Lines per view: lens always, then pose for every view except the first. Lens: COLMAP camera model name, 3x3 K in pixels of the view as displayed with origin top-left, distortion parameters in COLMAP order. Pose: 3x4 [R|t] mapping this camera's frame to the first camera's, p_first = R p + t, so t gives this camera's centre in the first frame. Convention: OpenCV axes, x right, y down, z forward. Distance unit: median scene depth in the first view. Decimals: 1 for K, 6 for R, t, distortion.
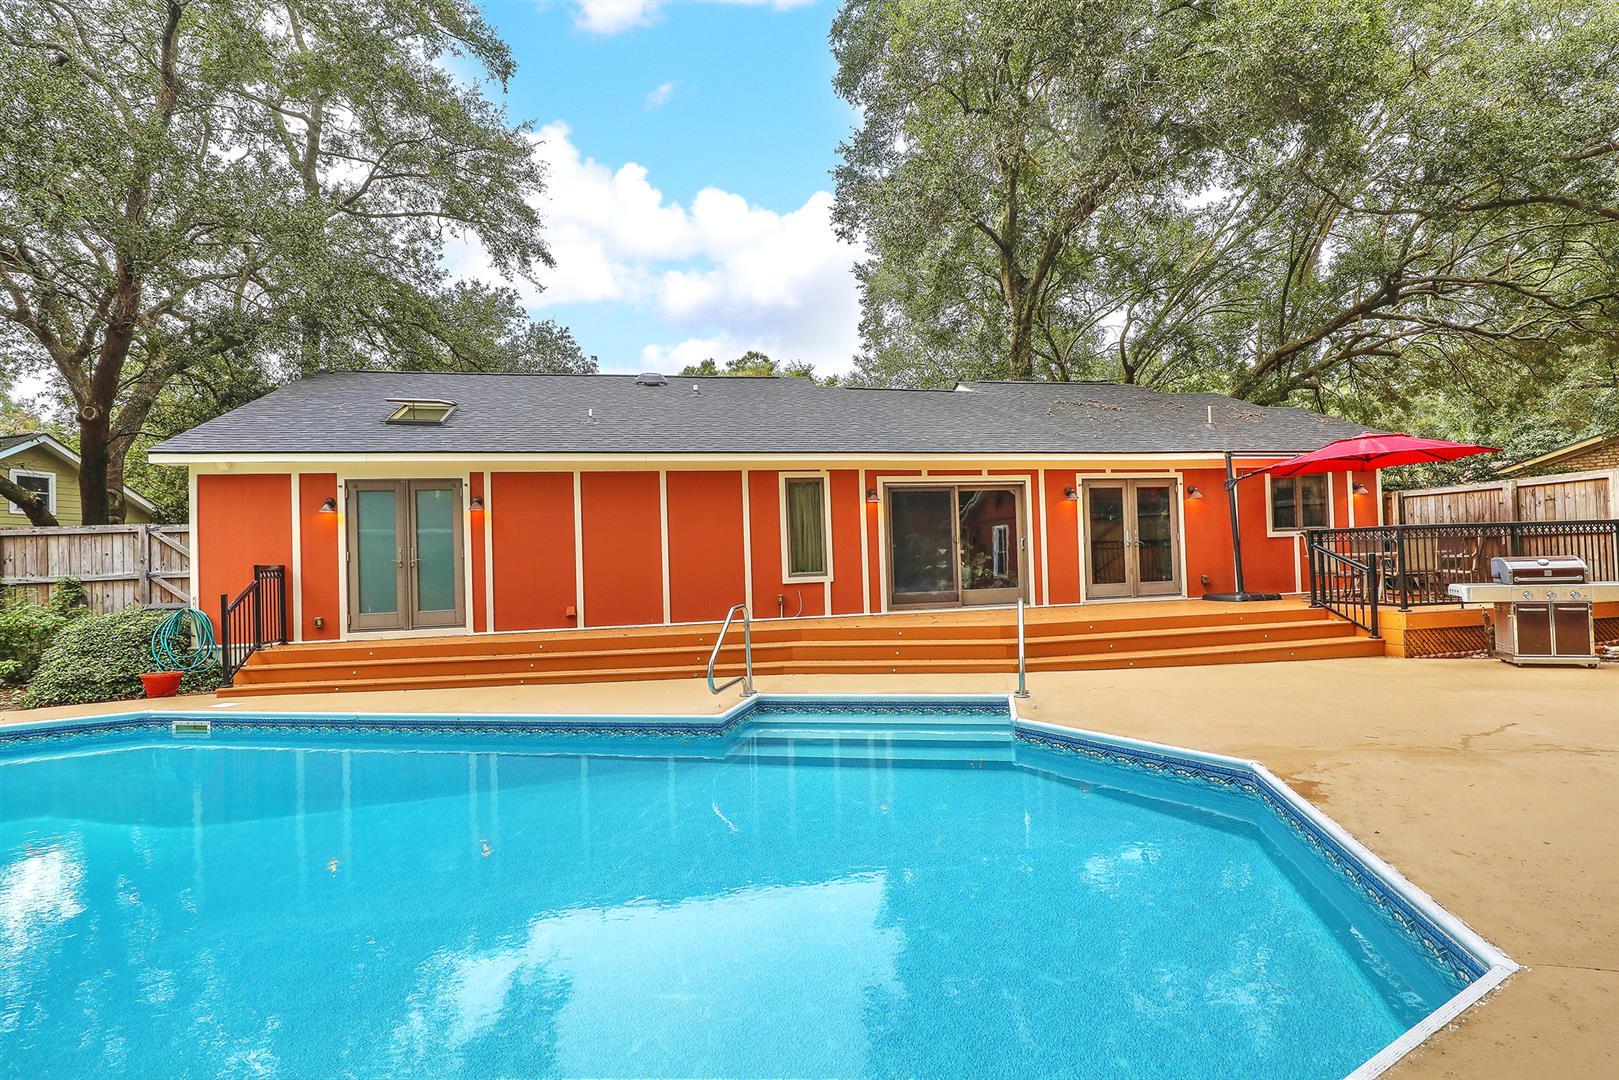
lens RADIAL K [[809.9, 0, 816.8], [0, 809.9, 542.9], [0, 0, 1]] dist [-0.003192, 0.000015]
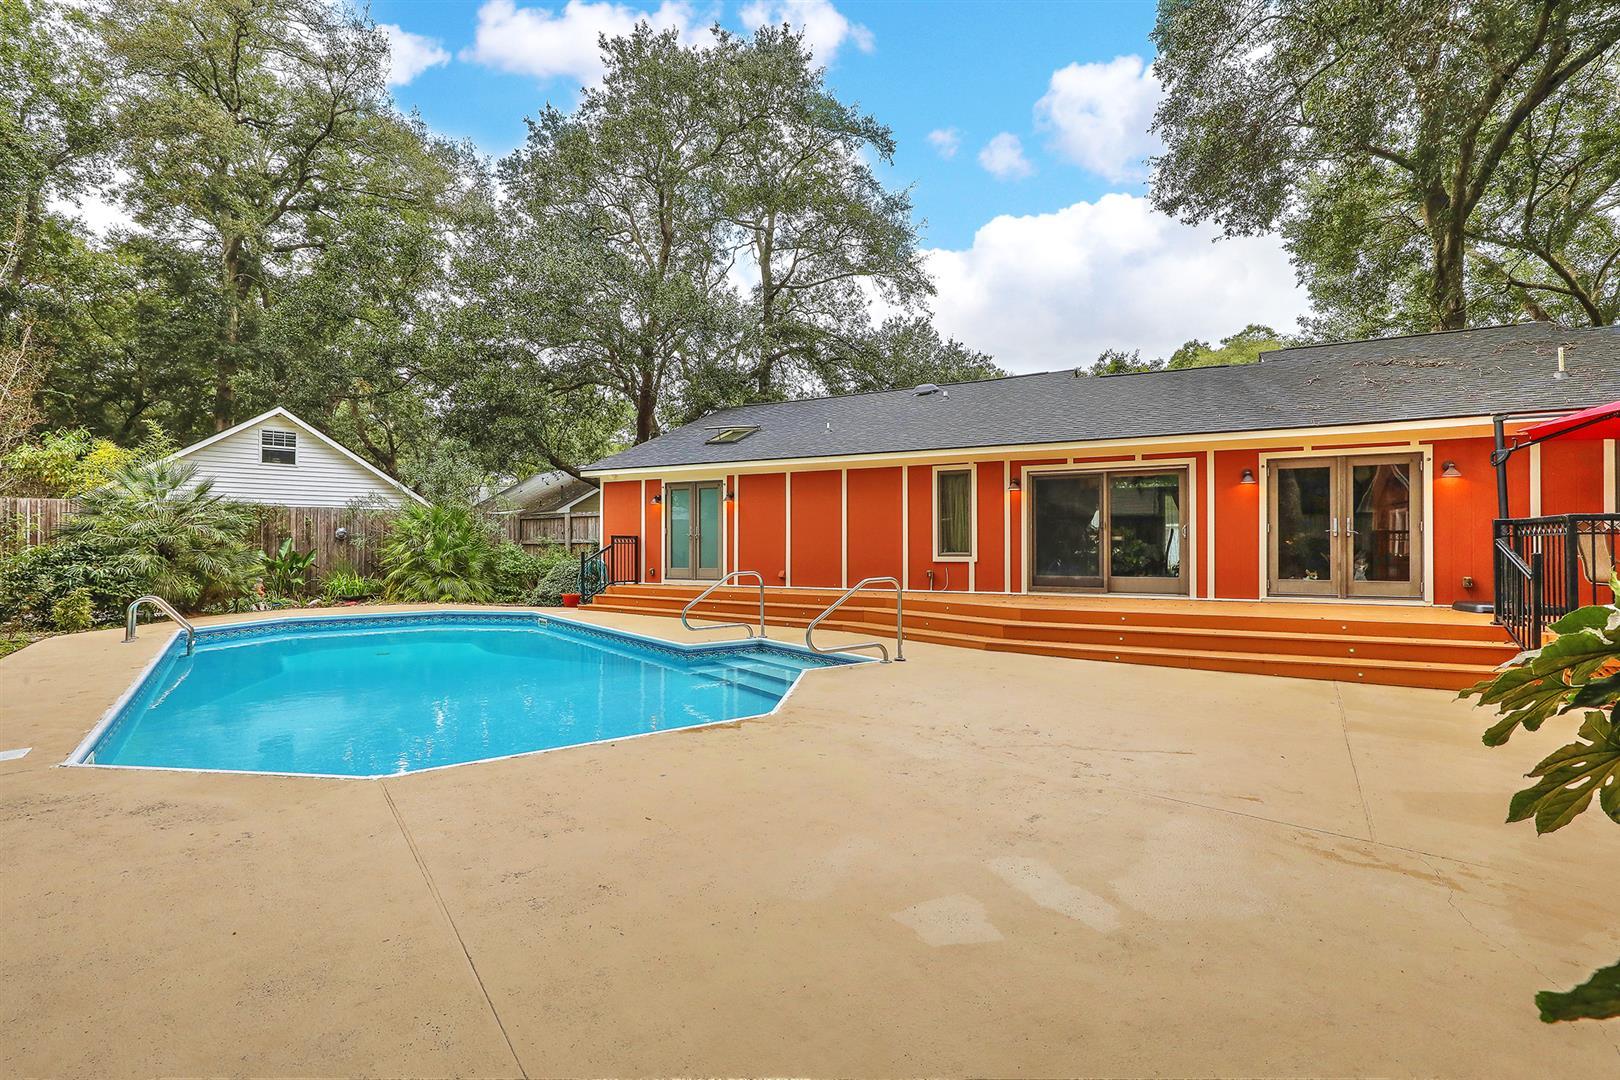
lens RADIAL K [[729.5, 0, 817.4], [0, 729.5, 542.3], [0, 0, 1]] dist [-0.003397, 0.000316]
pose [[0.768922, 0.027759, -0.638739, 0.495981], [-0.011041, 0.999485, 0.030145, -0.007497], [0.639247, -0.016126, 0.768833, 0.079648]]
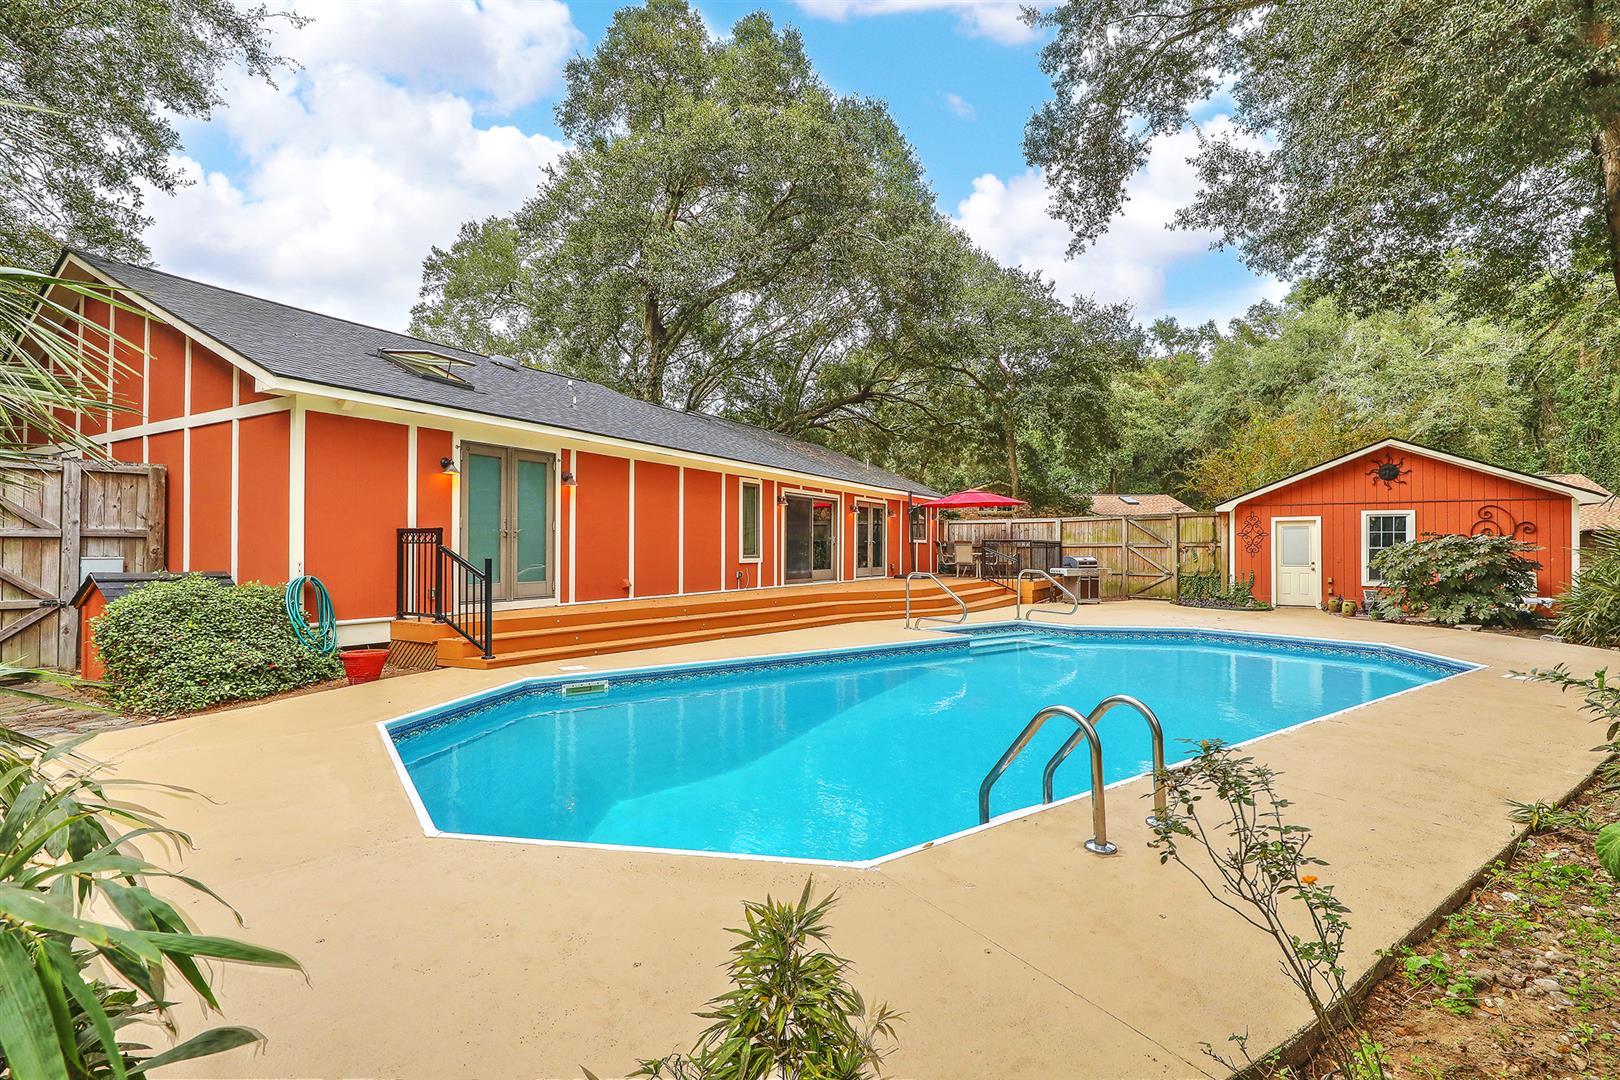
lens RADIAL K [[729.5, 0, 806.4], [0, 729.5, 543.0], [0, 0, 1]] dist [-0.003397, 0.000316]
pose [[0.685071, 0.040328, 0.727359, -0.807726], [-0.039601, 0.999052, -0.018093, 0.034750], [-0.727399, -0.016409, 0.686019, 0.119861]]
